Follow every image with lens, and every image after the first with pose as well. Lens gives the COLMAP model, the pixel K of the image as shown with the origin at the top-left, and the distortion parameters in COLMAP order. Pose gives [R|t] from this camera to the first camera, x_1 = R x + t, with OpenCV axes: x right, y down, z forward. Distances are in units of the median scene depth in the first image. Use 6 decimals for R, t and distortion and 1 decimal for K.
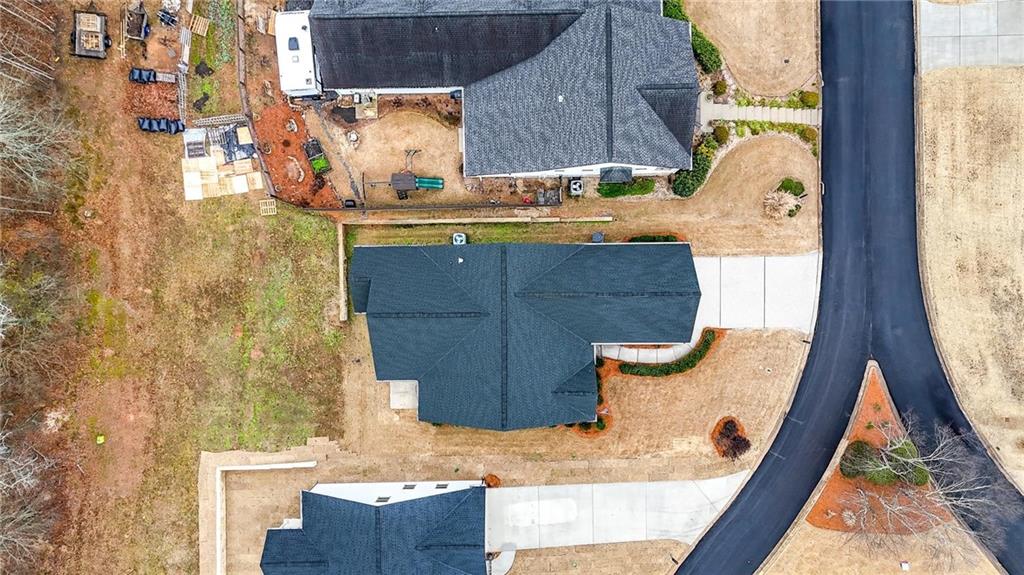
lens RADIAL K [[737.6, 0, 512.0], [0, 737.6, 287.5], [0, 0, 1]] dist [0.074247, -0.072675]
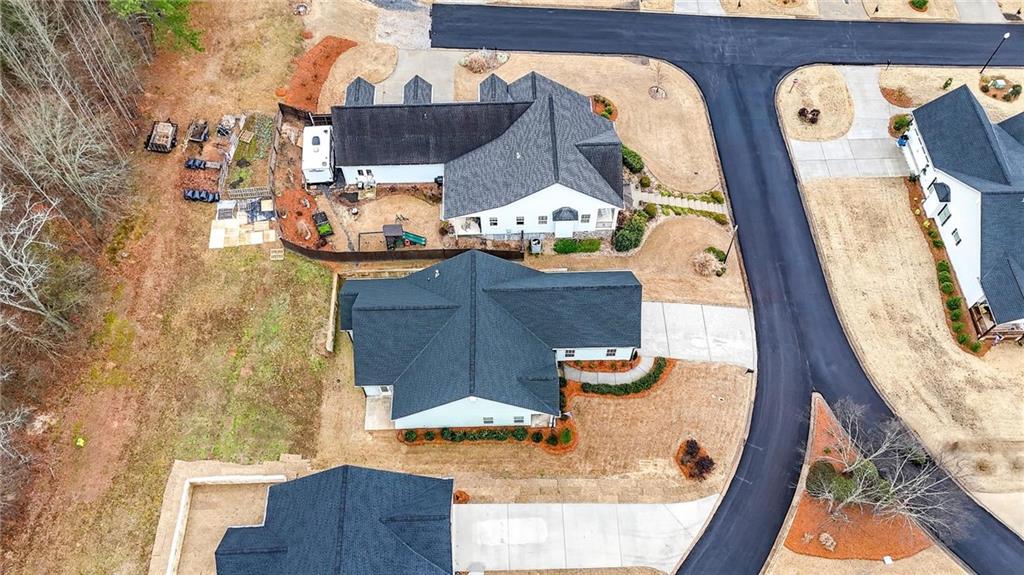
lens RADIAL K [[737.6, 0, 512.0], [0, 737.6, 287.5], [0, 0, 1]] dist [0.074247, -0.072675]
pose [[0.999856, -0.007635, 0.015126, 0.029535], [0.014282, 0.860107, -0.509913, 0.539688], [-0.009117, 0.510056, 0.860093, -0.001007]]
